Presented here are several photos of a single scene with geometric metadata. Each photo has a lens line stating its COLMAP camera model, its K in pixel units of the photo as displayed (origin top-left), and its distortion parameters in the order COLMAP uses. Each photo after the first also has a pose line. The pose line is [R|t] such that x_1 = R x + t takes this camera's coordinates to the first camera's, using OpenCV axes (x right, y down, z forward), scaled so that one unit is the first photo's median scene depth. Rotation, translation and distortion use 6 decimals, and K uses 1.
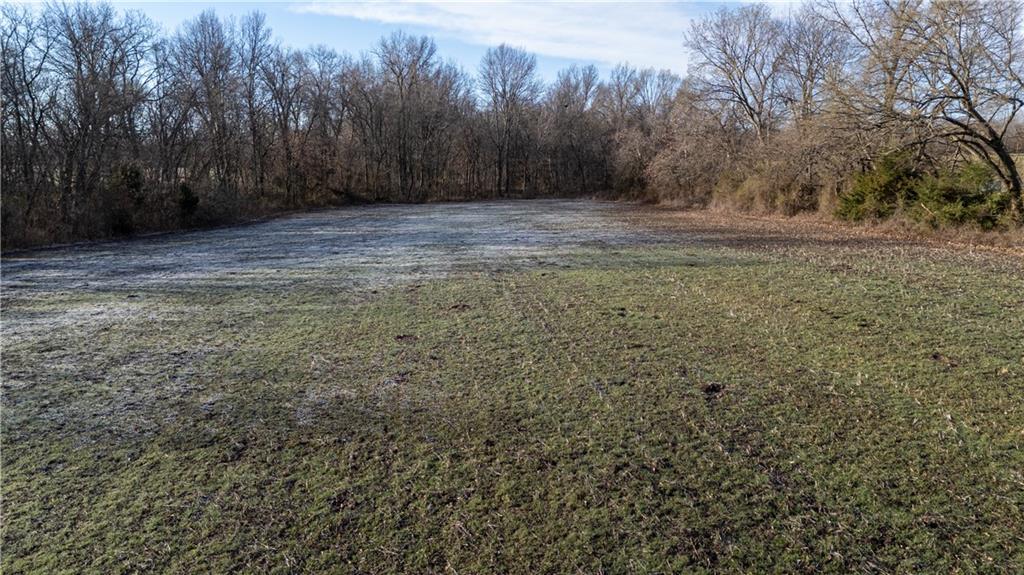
lens RADIAL K [[747.5, 0, 512.0], [0, 747.5, 287.5], [0, 0, 1]] dist [0.084184, -0.089536]
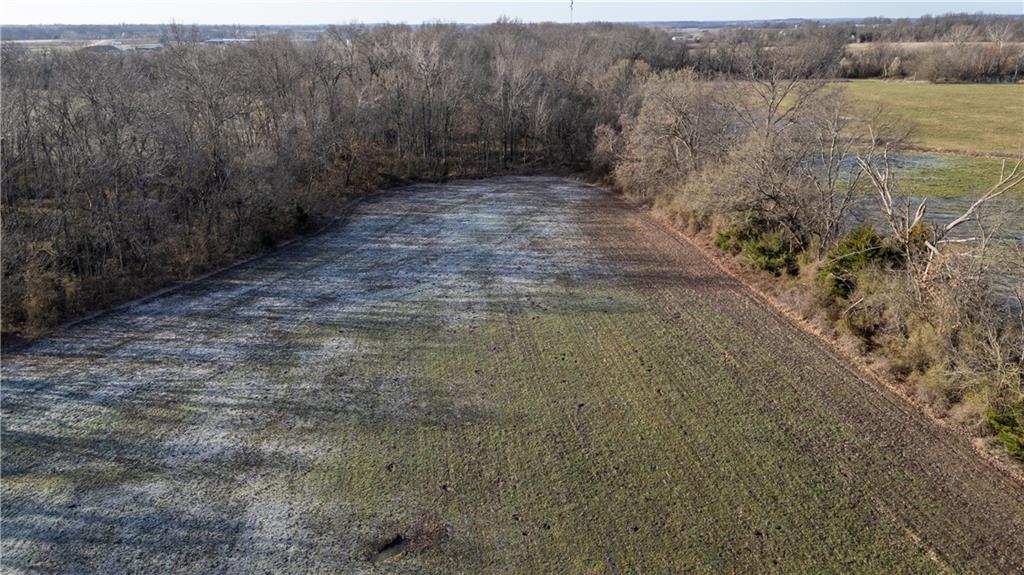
lens RADIAL K [[747.5, 0, 512.0], [0, 747.5, 287.5], [0, 0, 1]] dist [0.084184, -0.089536]
pose [[0.999999, 0.001013, -0.000145, -0.015554], [-0.000978, 0.987880, 0.155217, -0.380704], [0.000300, -0.155217, 0.987880, -0.929202]]
